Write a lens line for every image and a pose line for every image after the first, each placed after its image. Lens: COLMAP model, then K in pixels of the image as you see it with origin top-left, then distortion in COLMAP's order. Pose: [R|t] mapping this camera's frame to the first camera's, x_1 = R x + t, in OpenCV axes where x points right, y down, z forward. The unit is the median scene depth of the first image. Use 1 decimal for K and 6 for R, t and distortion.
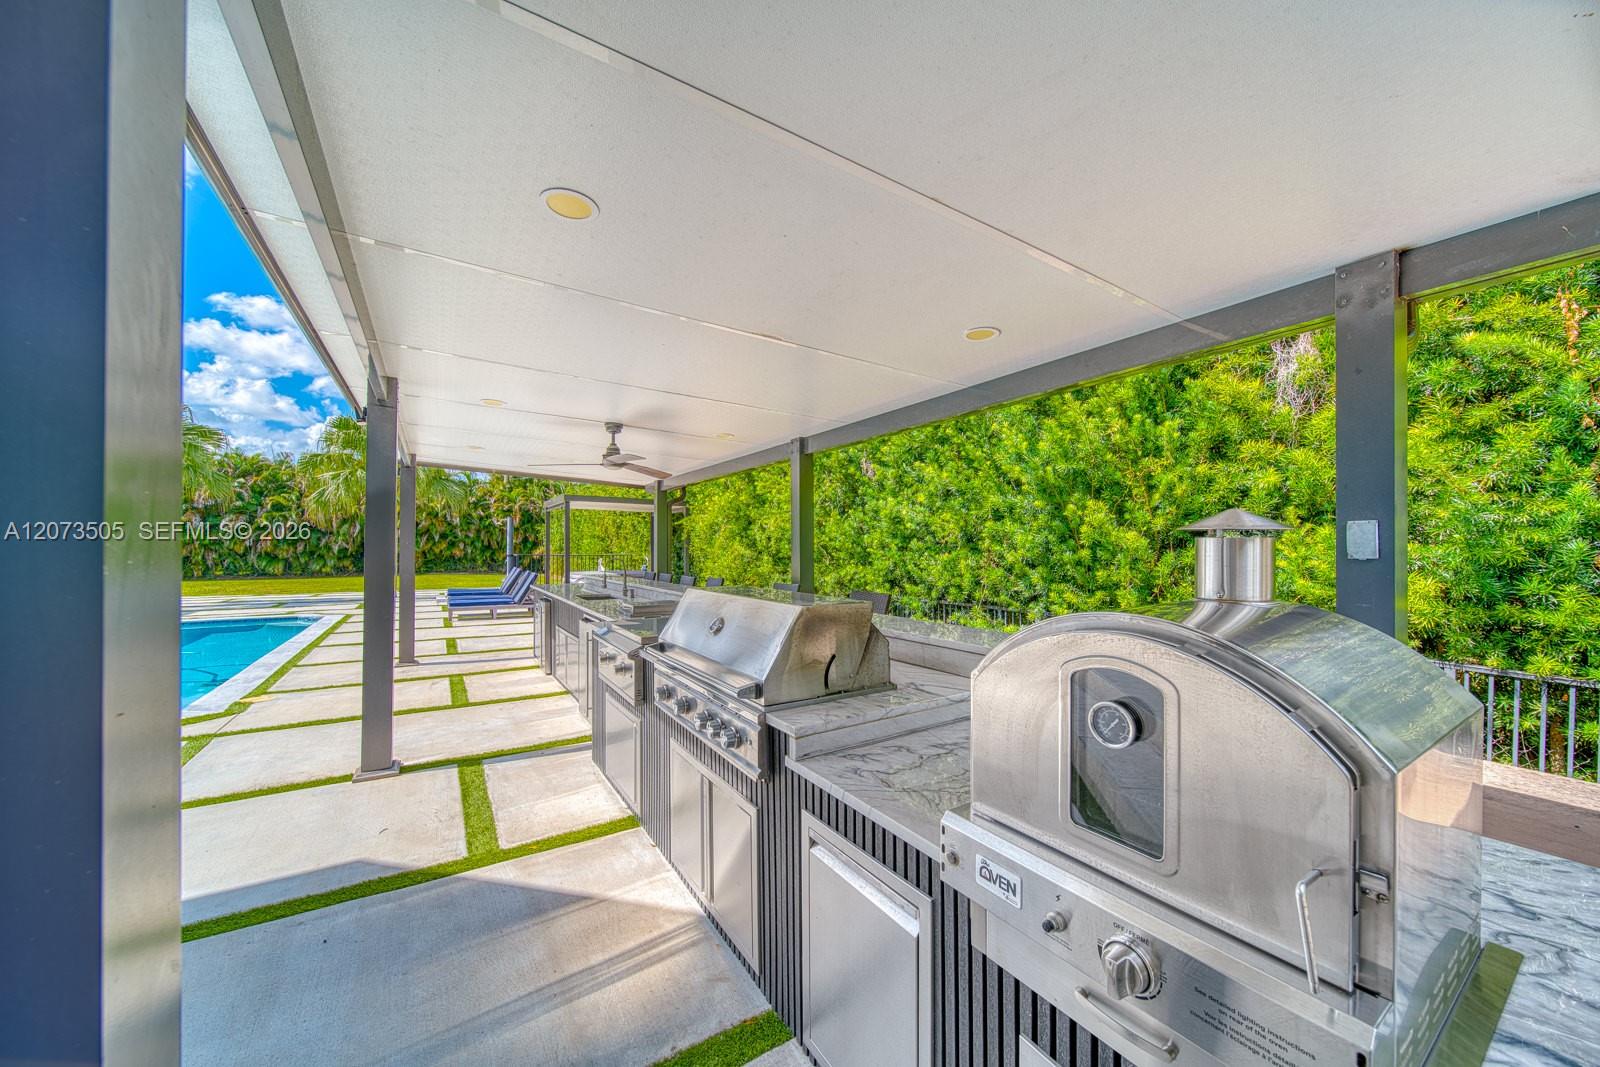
lens RADIAL K [[570.1, 0, 800.8], [0, 570.1, 545.7], [0, 0, 1]] dist [-0.001657, 0.000572]
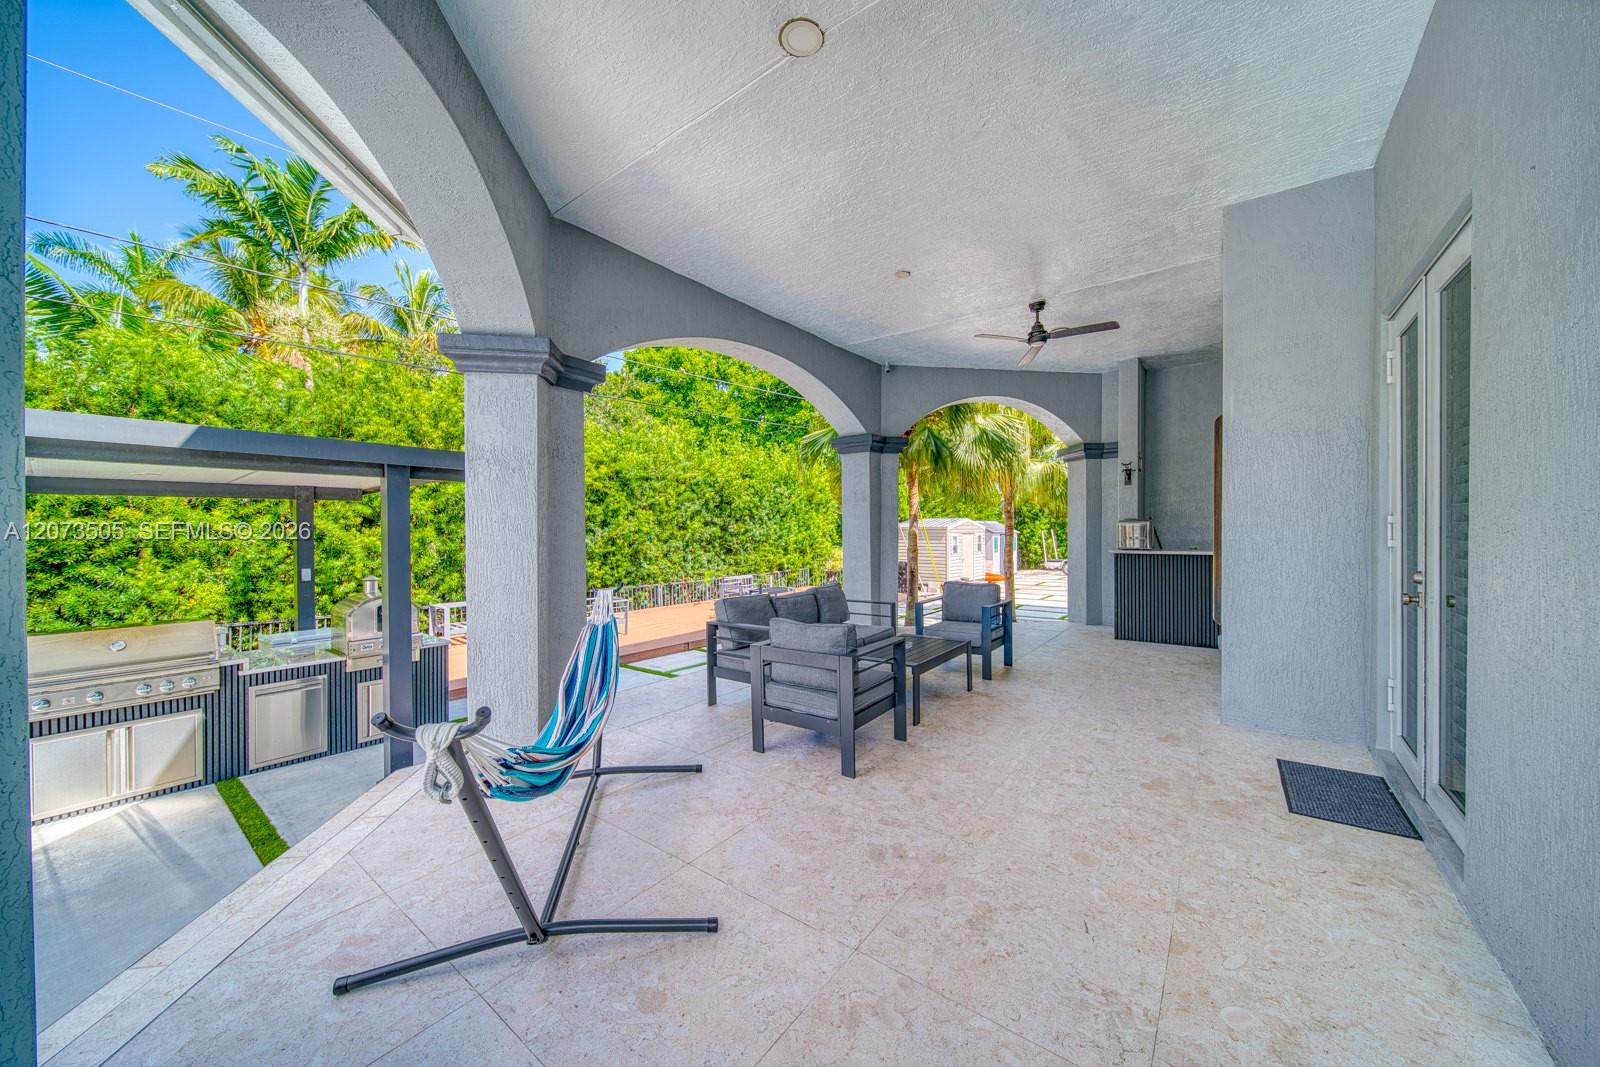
lens RADIAL K [[570.1, 0, 793.7], [0, 570.1, 533.4], [0, 0, 1]] dist [-0.001657, 0.000572]
pose [[-0.337857, -0.008406, 0.941160, -1.667692], [0.008090, 0.999897, 0.011834, -0.147379], [-0.941163, 0.011613, -0.337754, -0.280727]]
